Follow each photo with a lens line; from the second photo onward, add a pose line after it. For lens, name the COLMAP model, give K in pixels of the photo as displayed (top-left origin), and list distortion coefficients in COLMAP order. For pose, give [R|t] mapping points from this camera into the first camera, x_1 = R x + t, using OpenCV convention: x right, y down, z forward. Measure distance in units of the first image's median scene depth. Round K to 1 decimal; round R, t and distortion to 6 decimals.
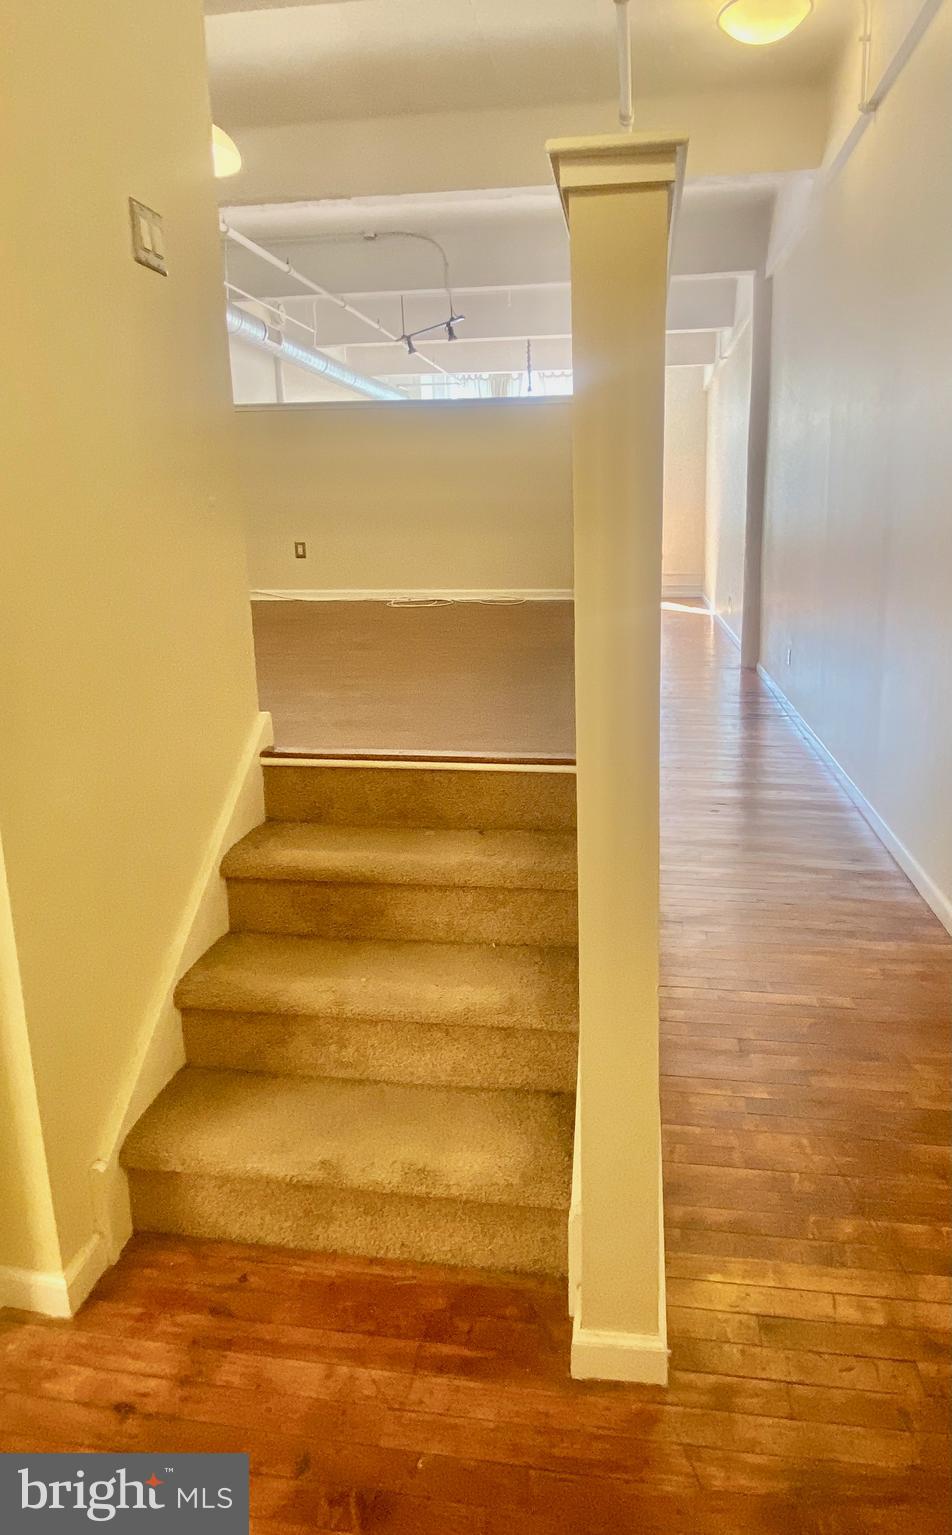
lens RADIAL K [[805.8, 0, 553.8], [0, 805.8, 658.1], [0, 0, 1]] dist [-0.001272, -0.010163]
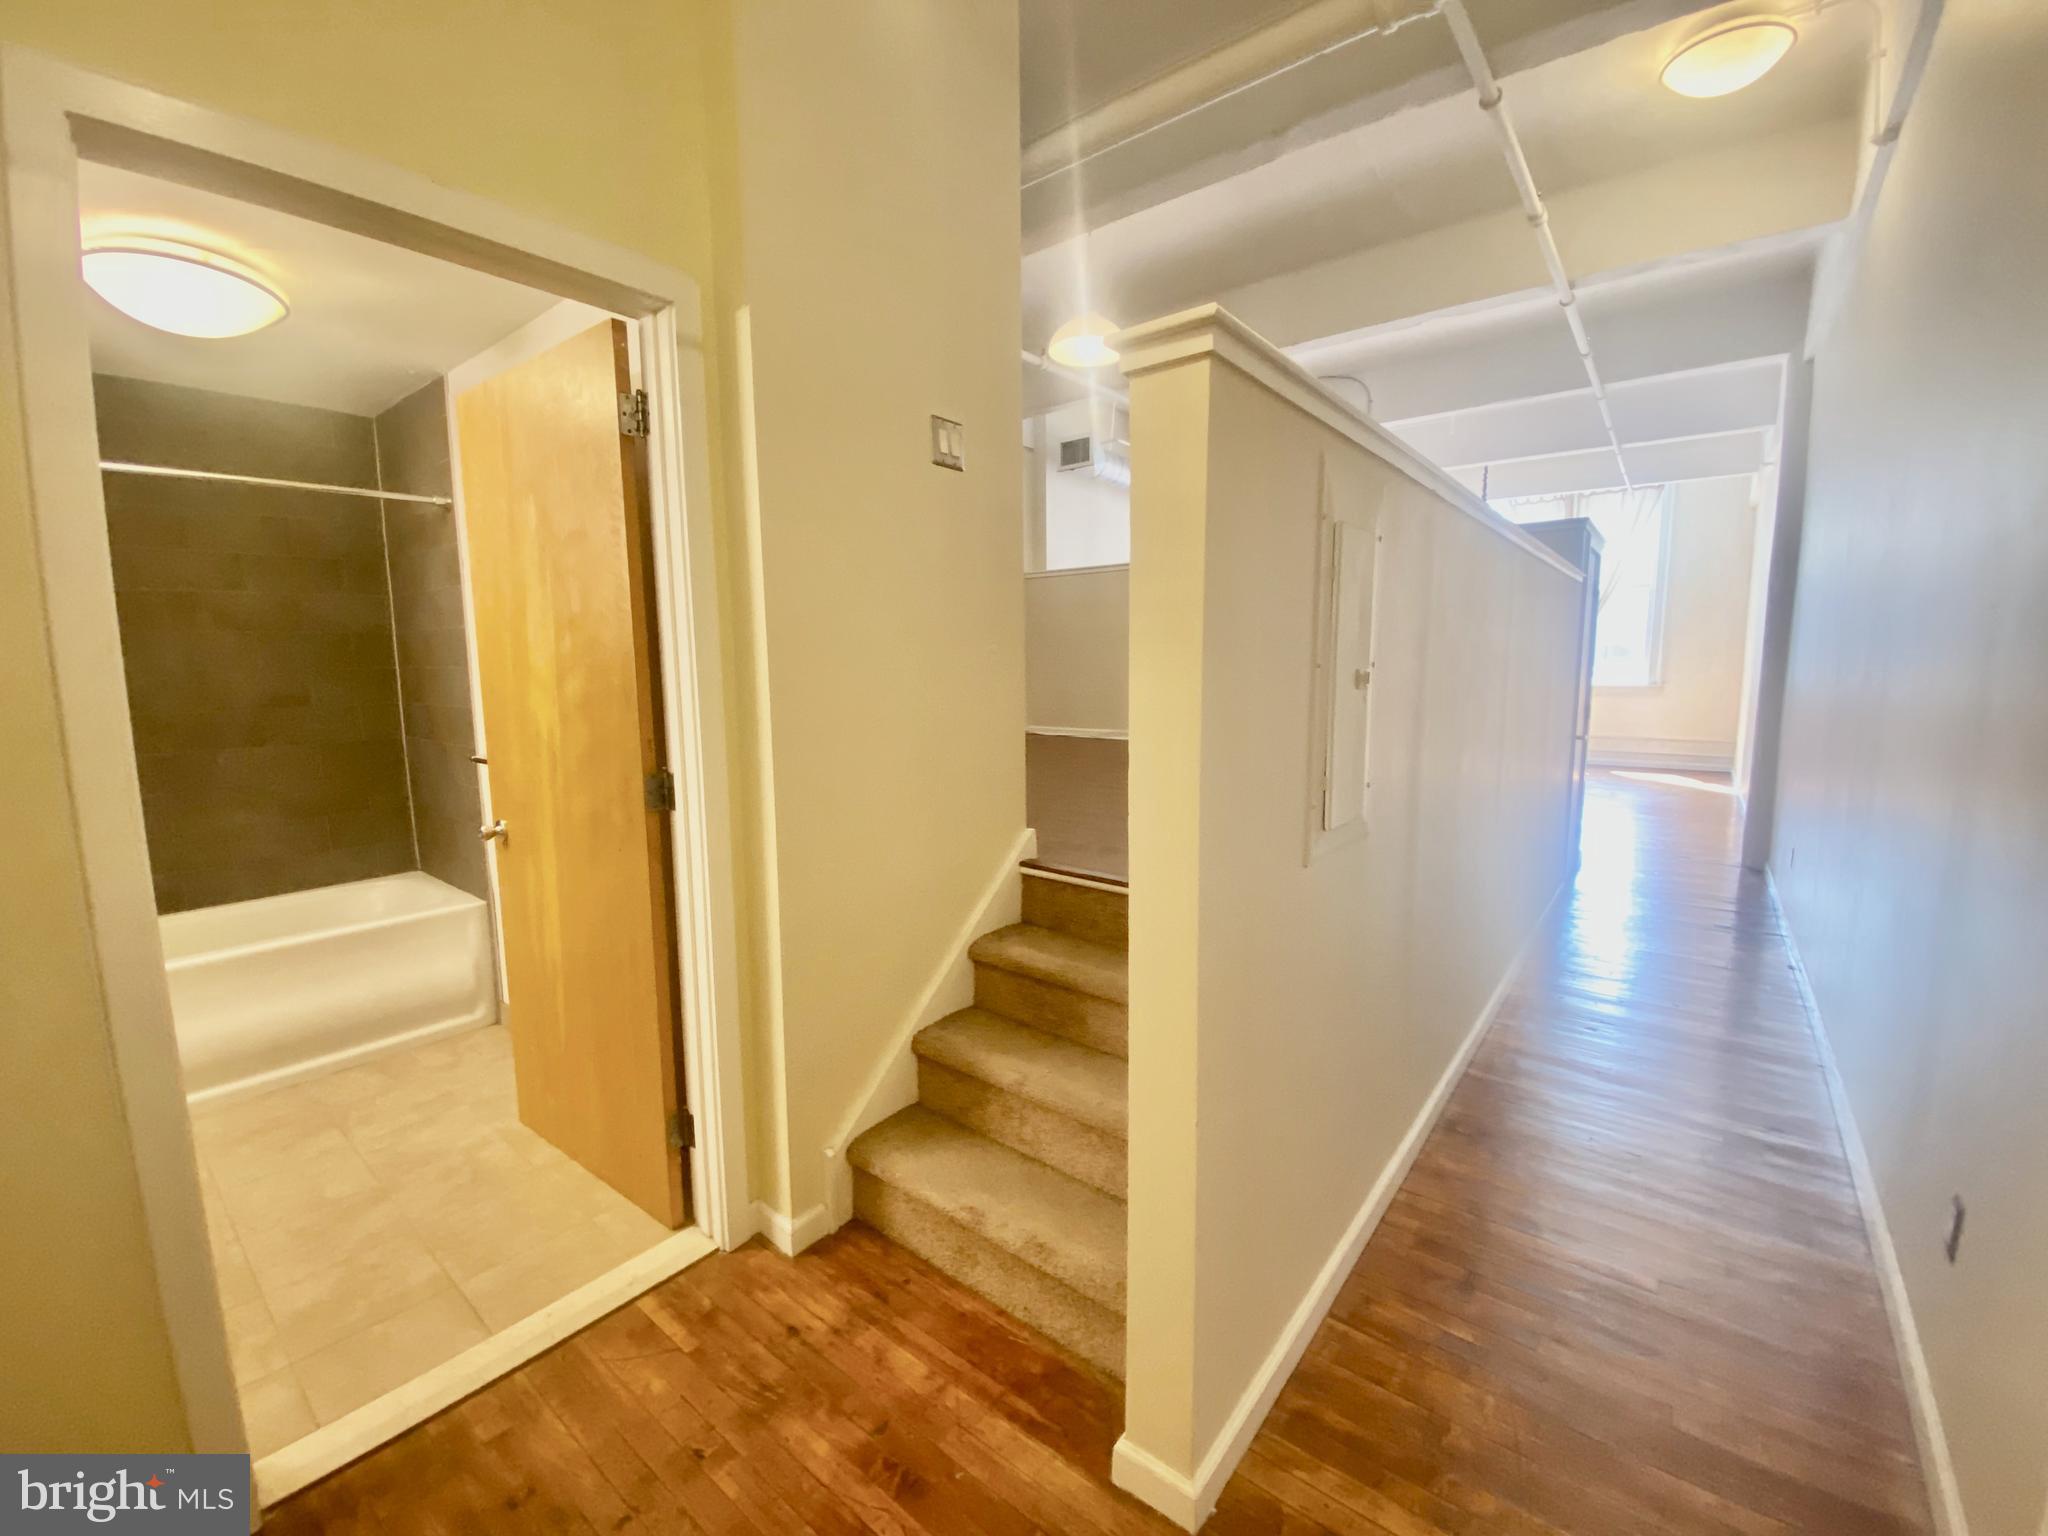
lens RADIAL K [[824.6, 0, 1050.2], [0, 824.6, 769.2], [0, 0, 1]] dist [-0.002709, -0.005677]
pose [[0.861829, 0.076574, -0.501385, 0.343915], [-0.099073, 0.994911, -0.018349, 0.001499], [0.497429, 0.065488, 0.865030, -0.022622]]
